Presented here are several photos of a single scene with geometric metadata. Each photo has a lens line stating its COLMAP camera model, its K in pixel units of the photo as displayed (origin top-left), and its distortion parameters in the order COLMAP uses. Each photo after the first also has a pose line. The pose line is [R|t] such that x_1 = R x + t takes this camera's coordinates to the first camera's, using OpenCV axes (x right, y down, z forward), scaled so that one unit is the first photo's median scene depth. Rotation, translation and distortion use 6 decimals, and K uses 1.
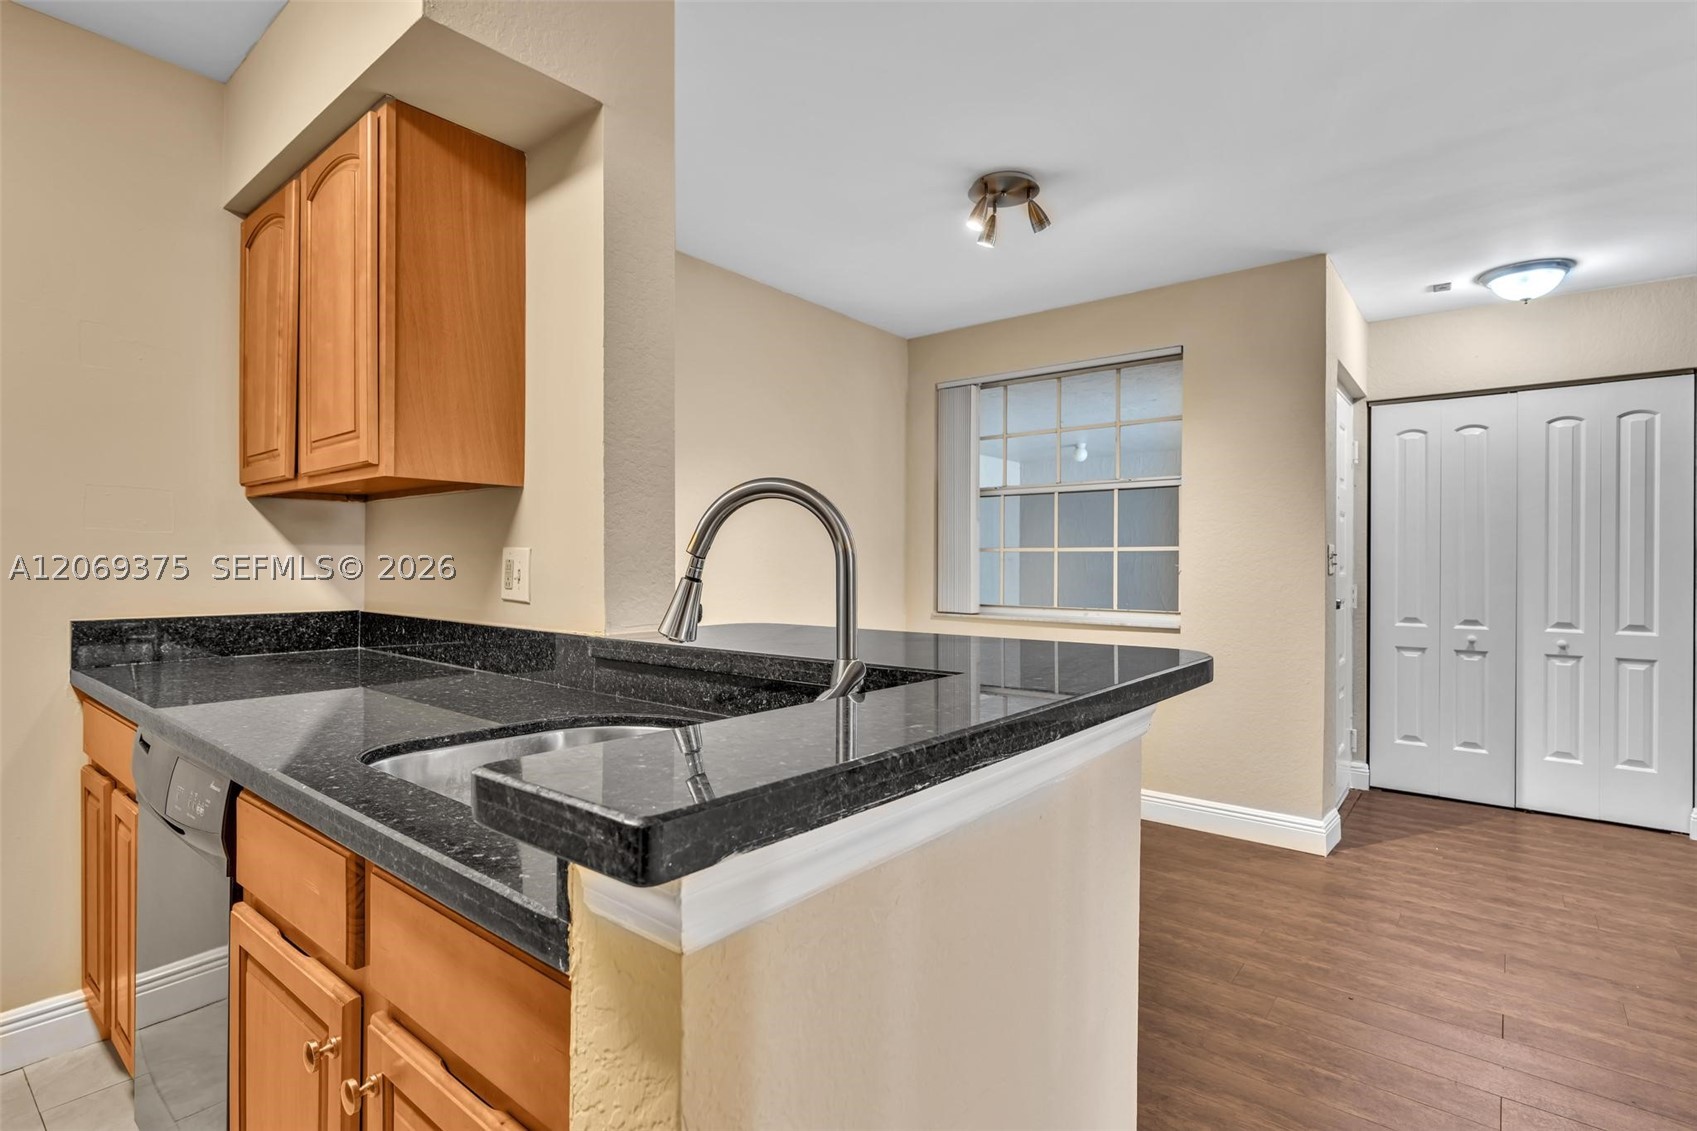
lens RADIAL K [[807.3, 0, 849.2], [0, 807.3, 566.6], [0, 0, 1]] dist [-0.003029, -0.000195]
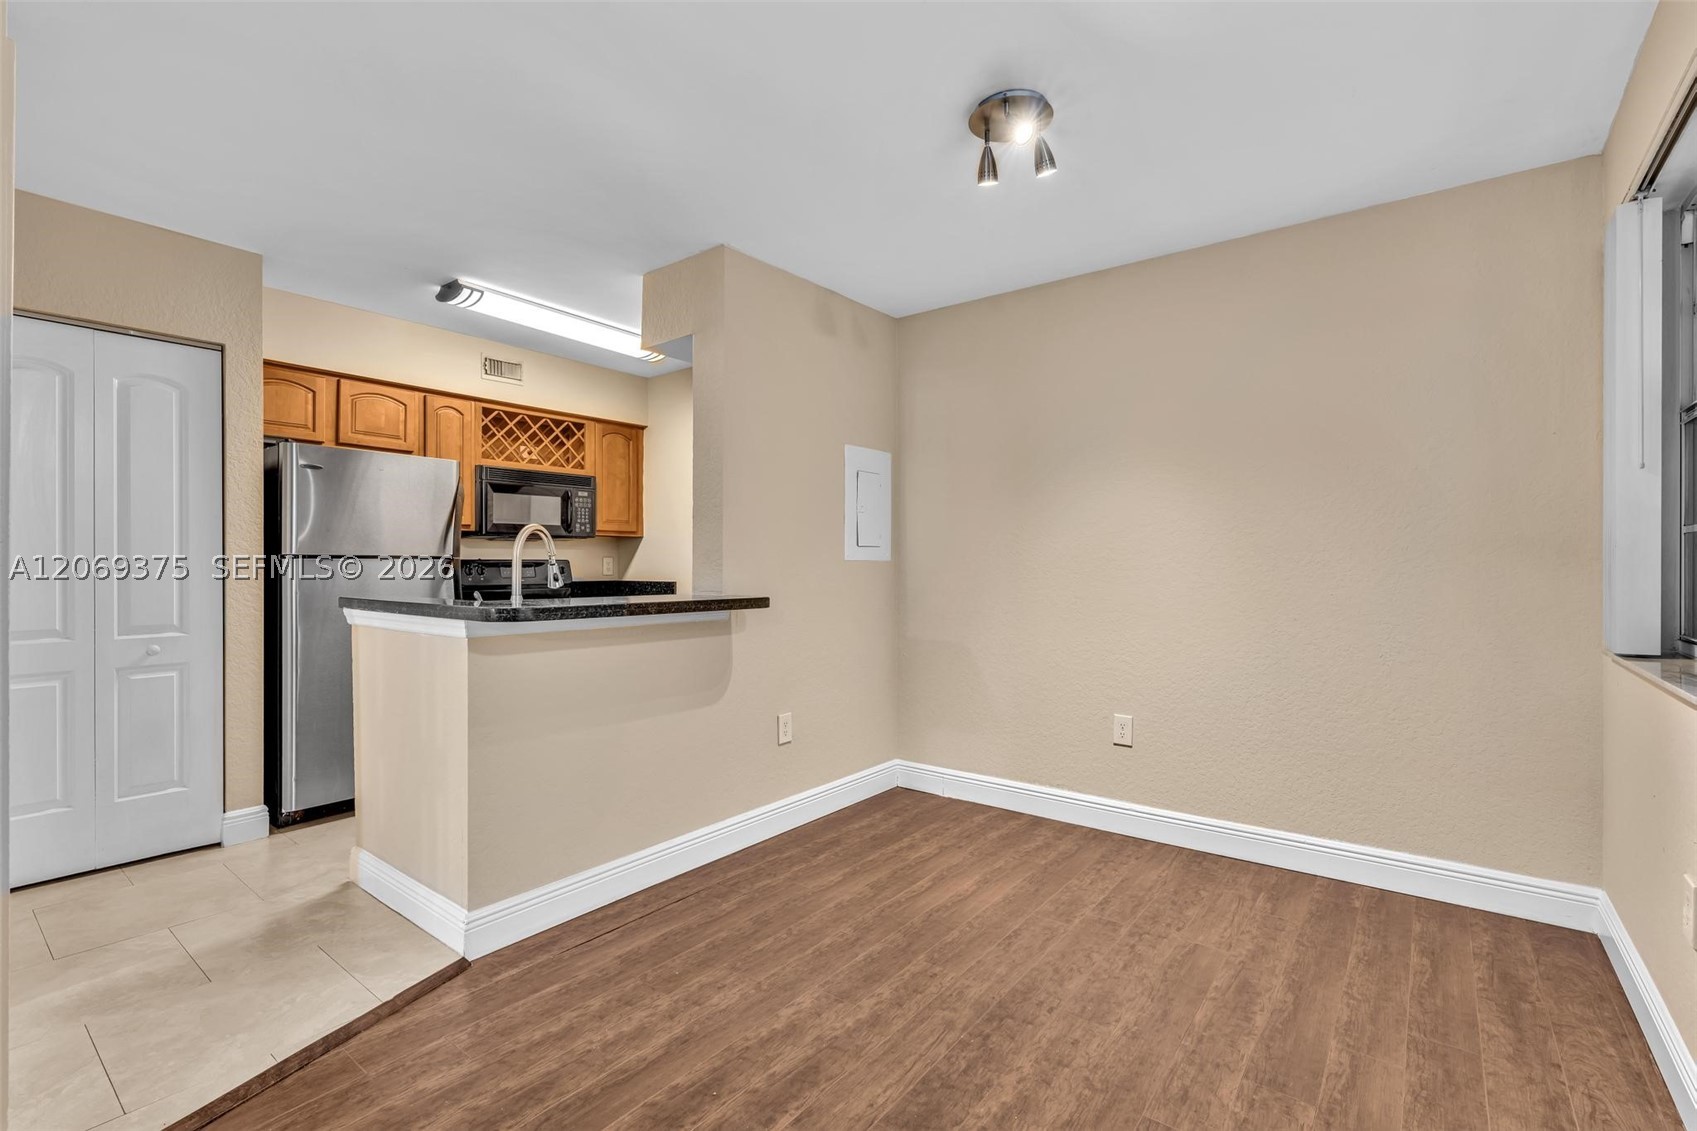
lens RADIAL K [[764.8, 0, 853.6], [0, 764.8, 568.3], [0, 0, 1]] dist [-0.003027, 0.000645]
pose [[0.020509, -0.002169, -0.999787, 2.200238], [-0.003063, 0.999993, -0.002232, 0.032248], [0.999785, 0.003108, 0.020502, 1.876290]]
